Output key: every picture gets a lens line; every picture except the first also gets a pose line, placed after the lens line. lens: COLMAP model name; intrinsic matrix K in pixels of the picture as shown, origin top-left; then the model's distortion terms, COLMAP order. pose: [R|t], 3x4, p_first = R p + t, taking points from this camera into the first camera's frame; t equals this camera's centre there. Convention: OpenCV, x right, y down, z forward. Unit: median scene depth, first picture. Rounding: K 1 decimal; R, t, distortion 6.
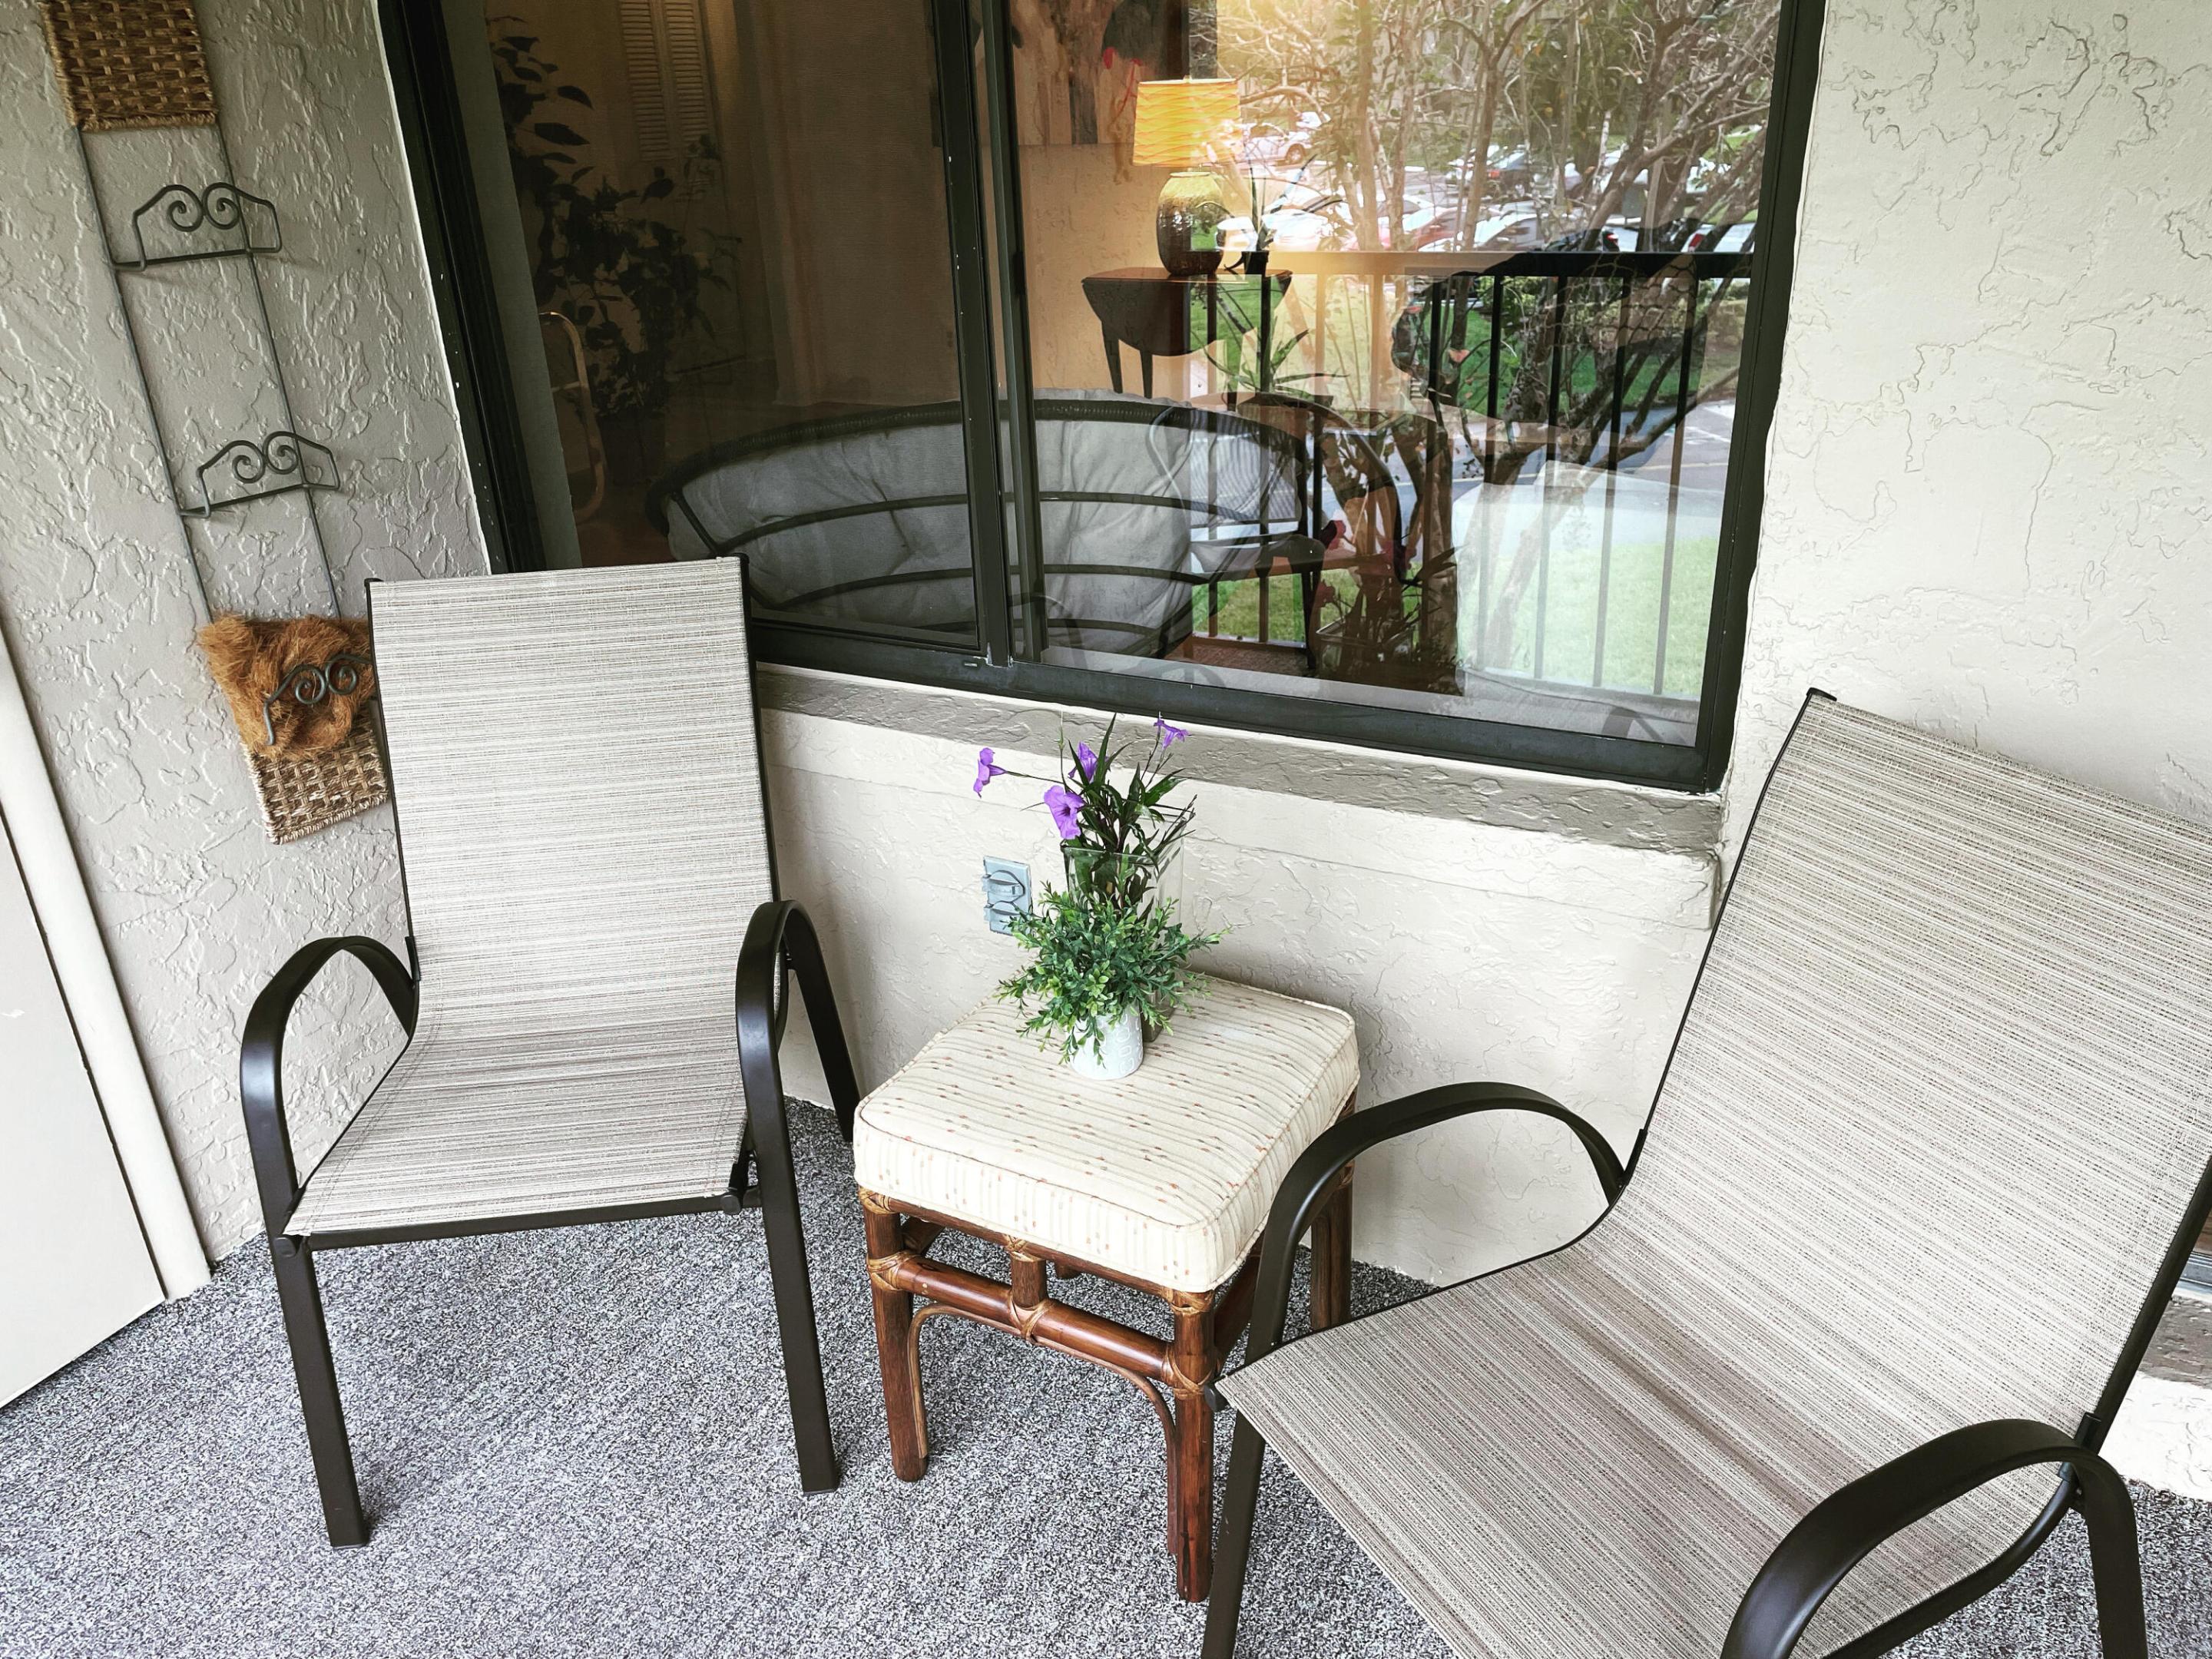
lens RADIAL K [[1650.7, 0, 1117.7], [0, 1650.7, 835.1], [0, 0, 1]] dist [0.080030, -0.101891]
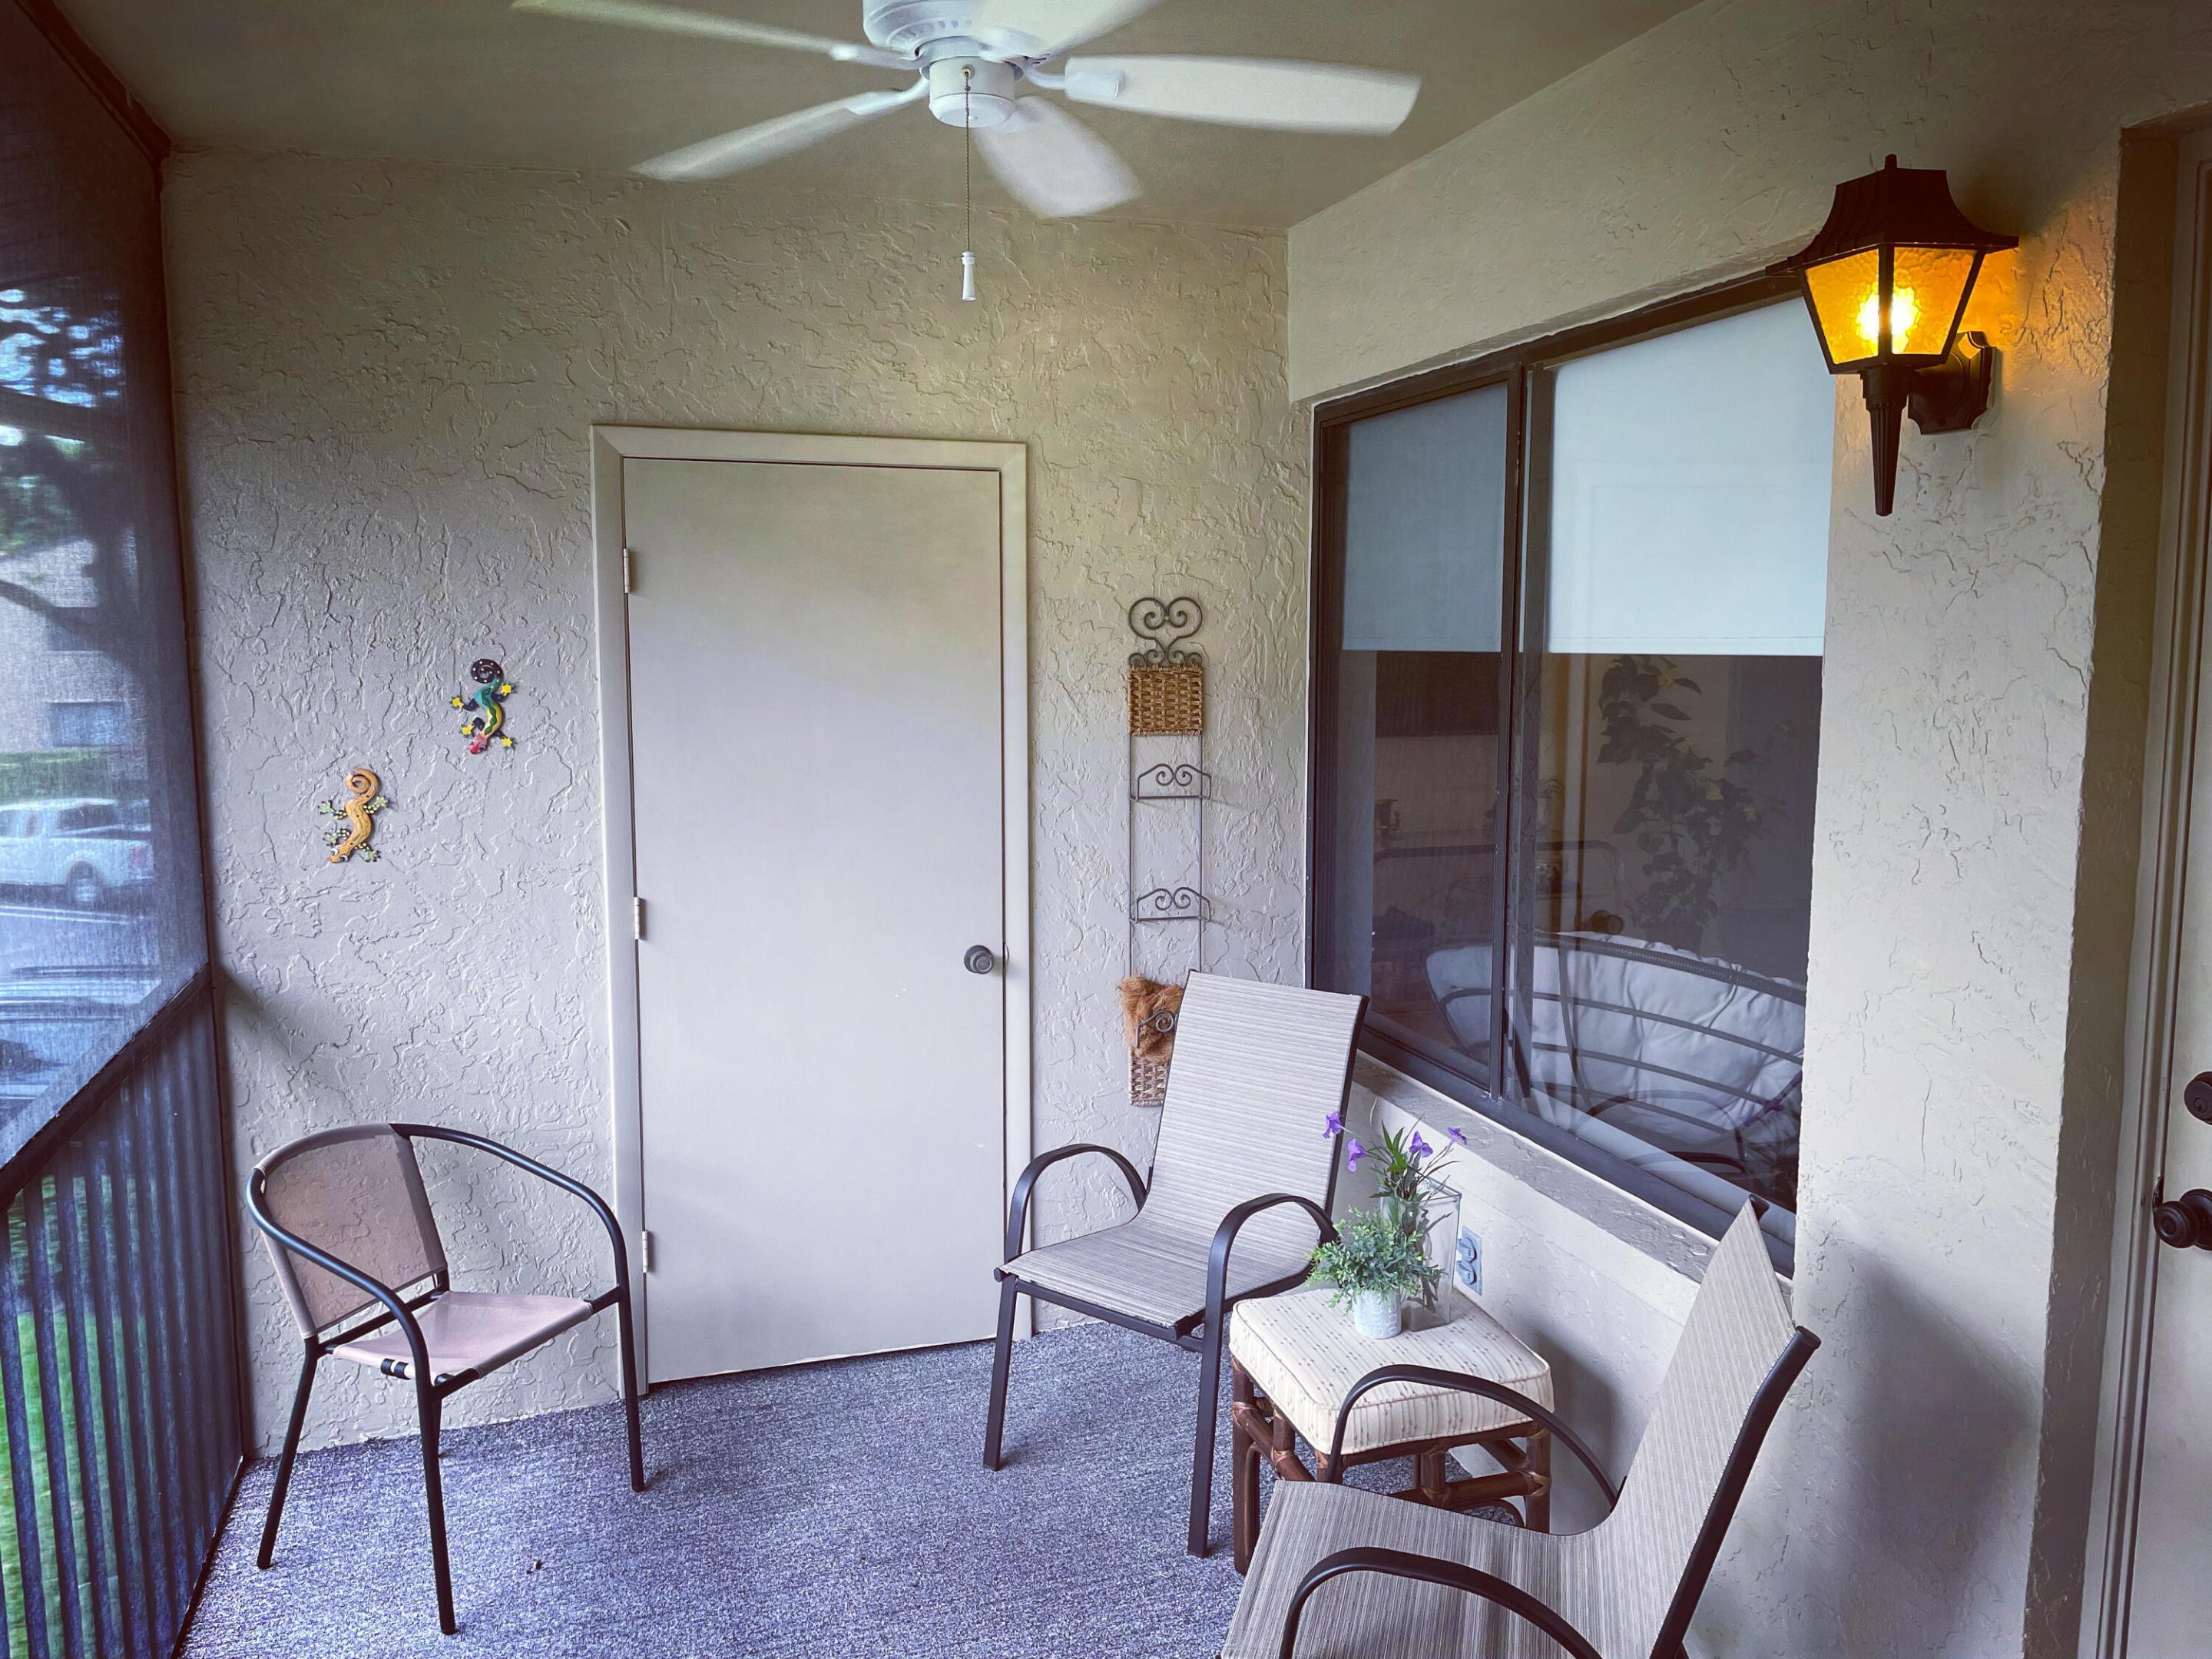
lens RADIAL K [[1650.7, 0, 1117.7], [0, 1650.7, 835.1], [0, 0, 1]] dist [0.080030, -0.101891]
pose [[0.711171, 0.126720, -0.691504, 0.718116], [-0.319903, 0.934216, -0.157803, 0.020825], [0.626018, 0.333439, 0.704926, -0.371610]]
